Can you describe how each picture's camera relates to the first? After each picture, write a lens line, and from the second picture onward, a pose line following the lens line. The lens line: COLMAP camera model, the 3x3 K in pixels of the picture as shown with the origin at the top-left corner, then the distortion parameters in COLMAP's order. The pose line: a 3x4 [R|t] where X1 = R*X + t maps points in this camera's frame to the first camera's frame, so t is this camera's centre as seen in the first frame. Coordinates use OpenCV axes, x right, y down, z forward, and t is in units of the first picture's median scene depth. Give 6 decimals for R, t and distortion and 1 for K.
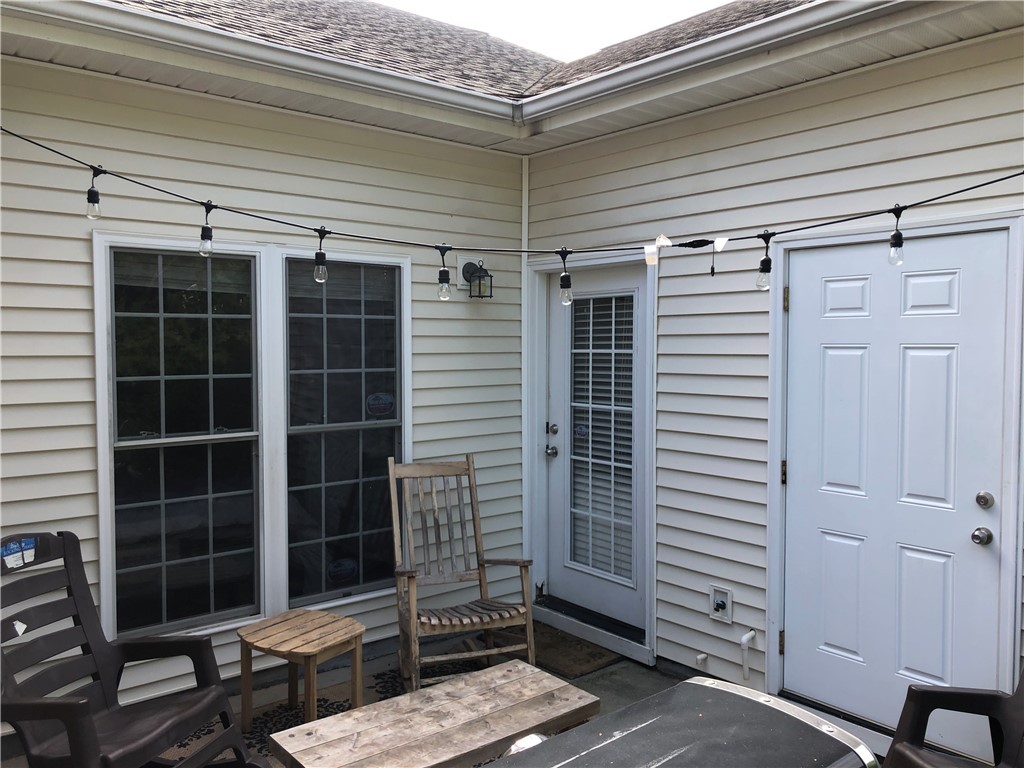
lens RADIAL K [[835.7, 0, 520.2], [0, 835.7, 379.5], [0, 0, 1]] dist [0.033424, -0.044419]
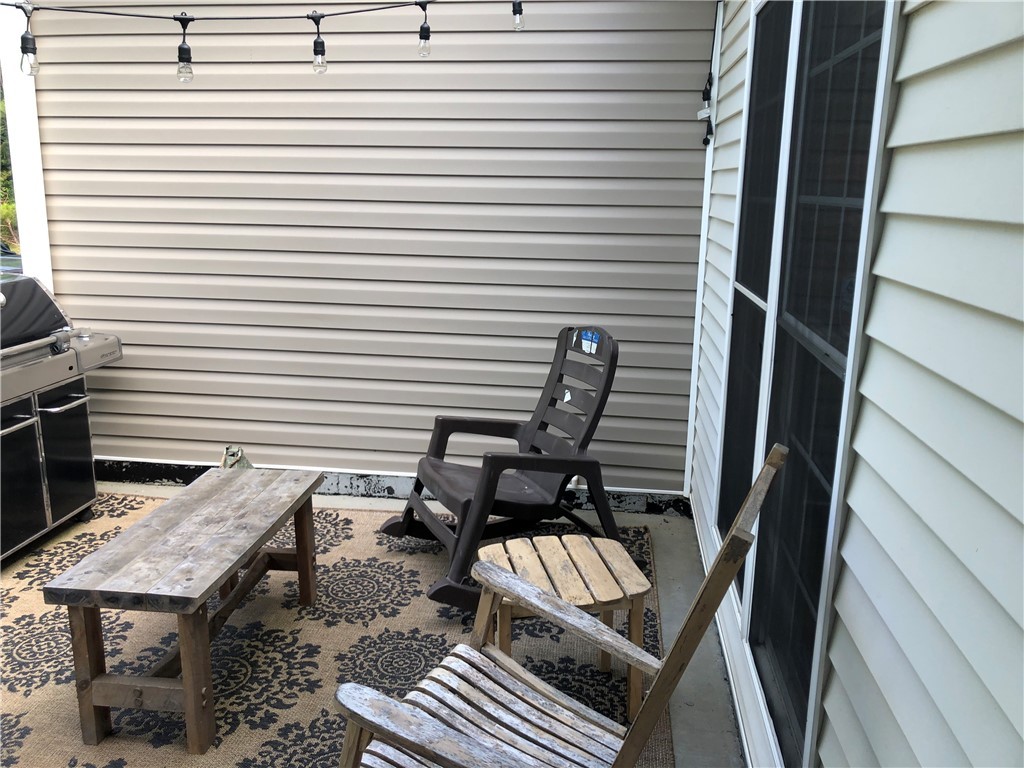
lens RADIAL K [[835.7, 0, 505.0], [0, 835.7, 382.2], [0, 0, 1]] dist [0.033424, -0.044419]
pose [[-0.735270, 0.136466, -0.663894, 0.188762], [-0.050733, 0.965691, 0.254688, -0.020019], [0.675873, 0.220946, -0.703121, 1.247844]]
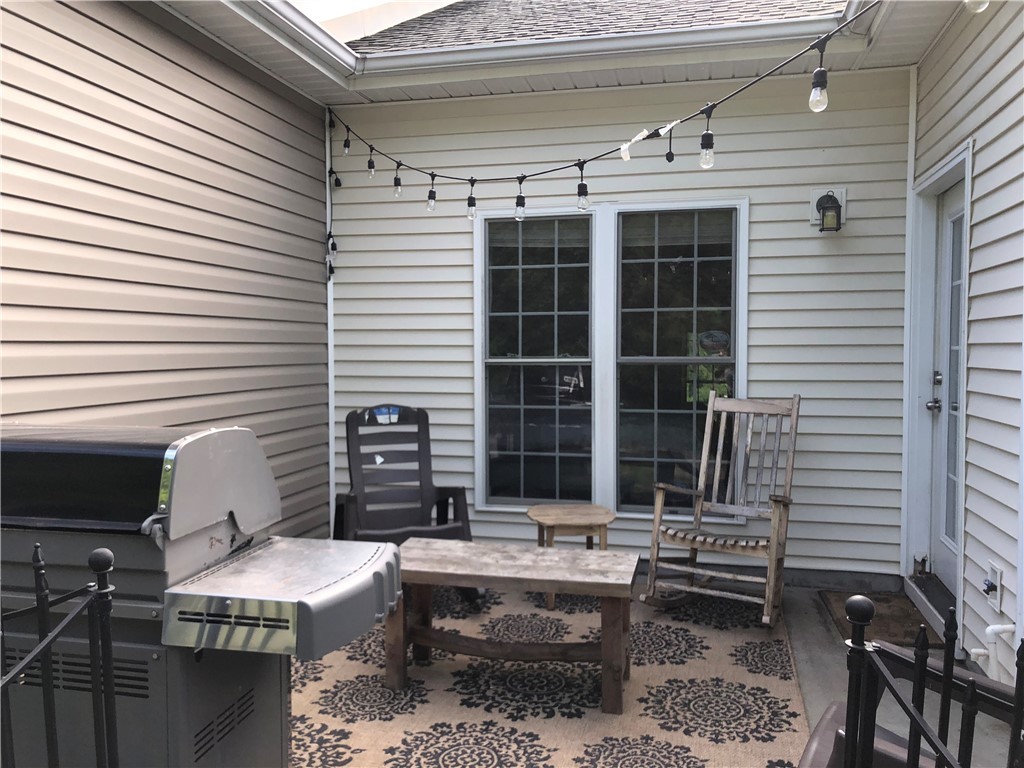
lens RADIAL K [[835.7, 0, 504.2], [0, 835.7, 383.4], [0, 0, 1]] dist [0.033424, -0.044419]
pose [[0.591877, 0.029454, -0.805490, 0.575863], [-0.034600, 0.999339, 0.011118, 0.086644], [0.805285, 0.021289, 0.592505, 0.172104]]
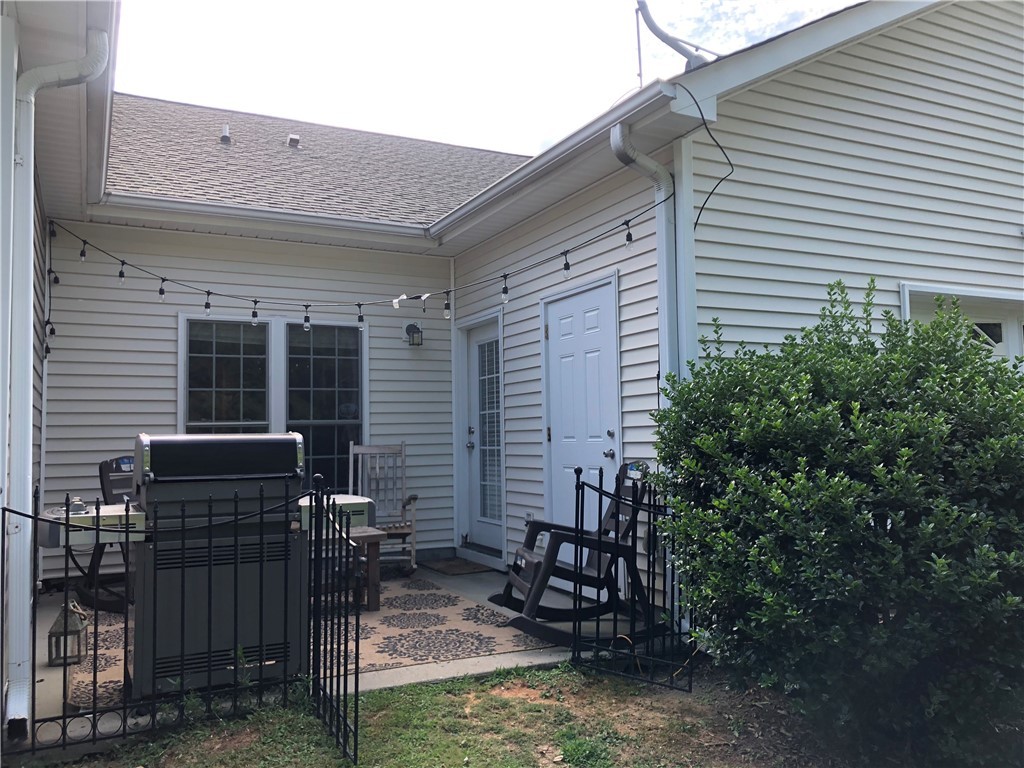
lens RADIAL K [[835.7, 0, 523.2], [0, 835.7, 385.4], [0, 0, 1]] dist [0.033424, -0.044419]
pose [[0.975925, -0.032641, -0.215651, 0.571713], [0.009525, 0.994173, -0.107374, 0.174716], [0.217899, 0.102735, 0.970549, -0.578067]]
